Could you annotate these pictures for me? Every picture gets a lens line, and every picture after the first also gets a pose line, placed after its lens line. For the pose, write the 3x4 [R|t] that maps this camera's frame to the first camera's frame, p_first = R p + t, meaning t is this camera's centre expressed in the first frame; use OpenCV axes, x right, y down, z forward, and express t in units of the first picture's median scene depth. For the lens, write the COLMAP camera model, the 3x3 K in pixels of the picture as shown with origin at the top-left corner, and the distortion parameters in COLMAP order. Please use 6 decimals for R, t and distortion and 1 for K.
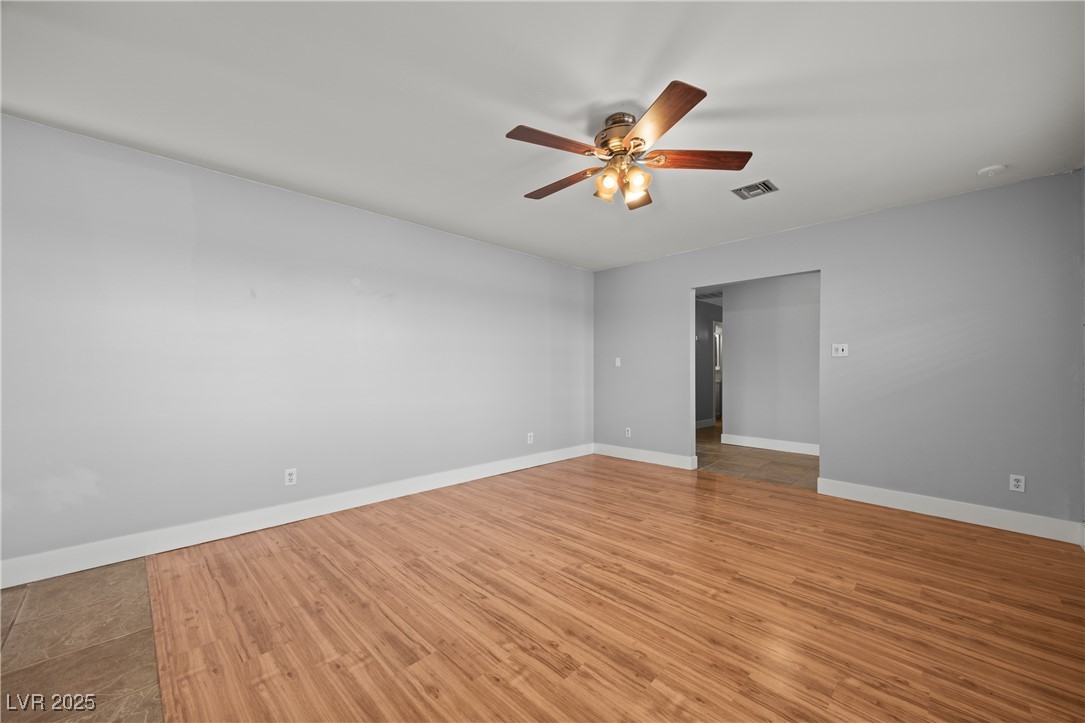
lens RADIAL K [[421.7, 0, 534.2], [0, 421.7, 370.6], [0, 0, 1]] dist [0.007720, 0.000074]
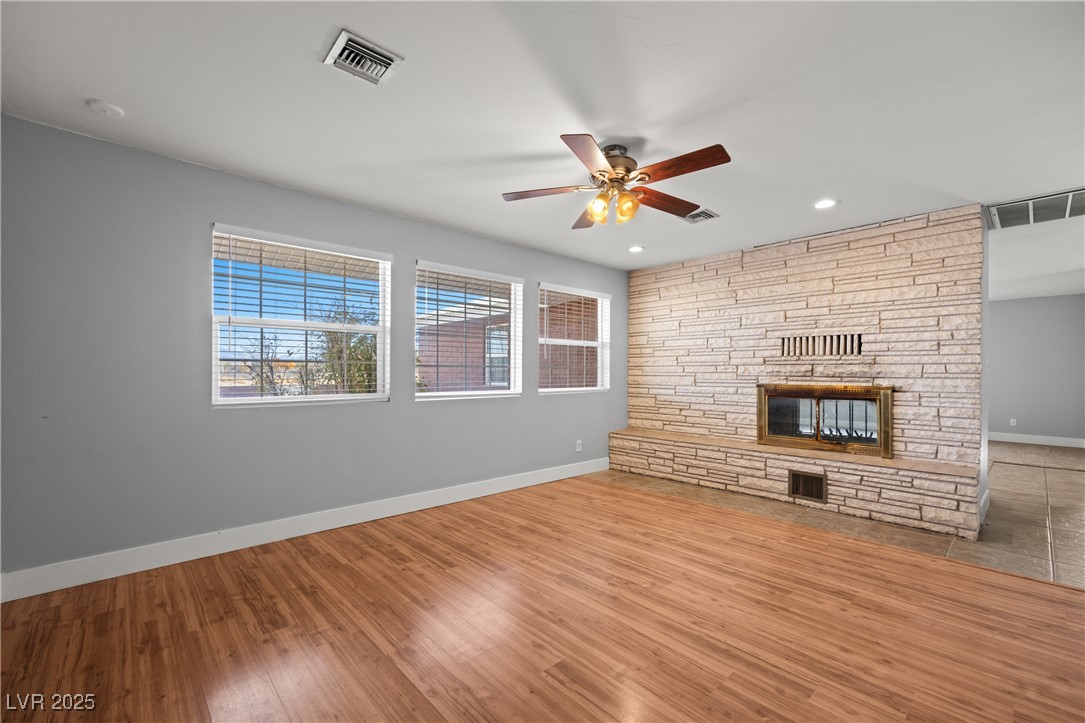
lens RADIAL K [[449.7, 0, 522.5], [0, 449.7, 375.3], [0, 0, 1]] dist [0.005478, -0.000966]
pose [[-0.998485, -0.006624, 0.054631, 0.339342], [-0.006204, 0.999950, 0.007870, -0.011779], [-0.054680, 0.007520, -0.998476, 1.972453]]
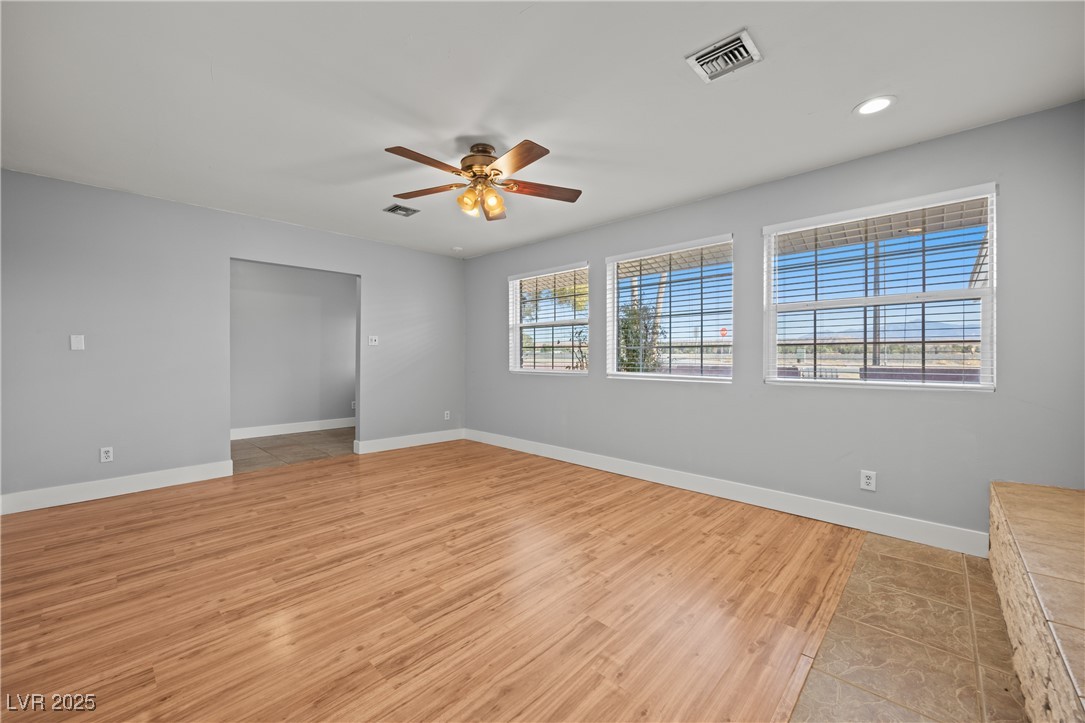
lens RADIAL K [[425.9, 0, 535.4], [0, 425.9, 360.0], [0, 0, 1]] dist [0.003412, -0.000556]
pose [[-0.029483, -0.015619, 0.999443, -0.915853], [0.001631, 0.999876, 0.015674, -0.010101], [-0.999564, 0.002092, -0.029454, 0.799217]]
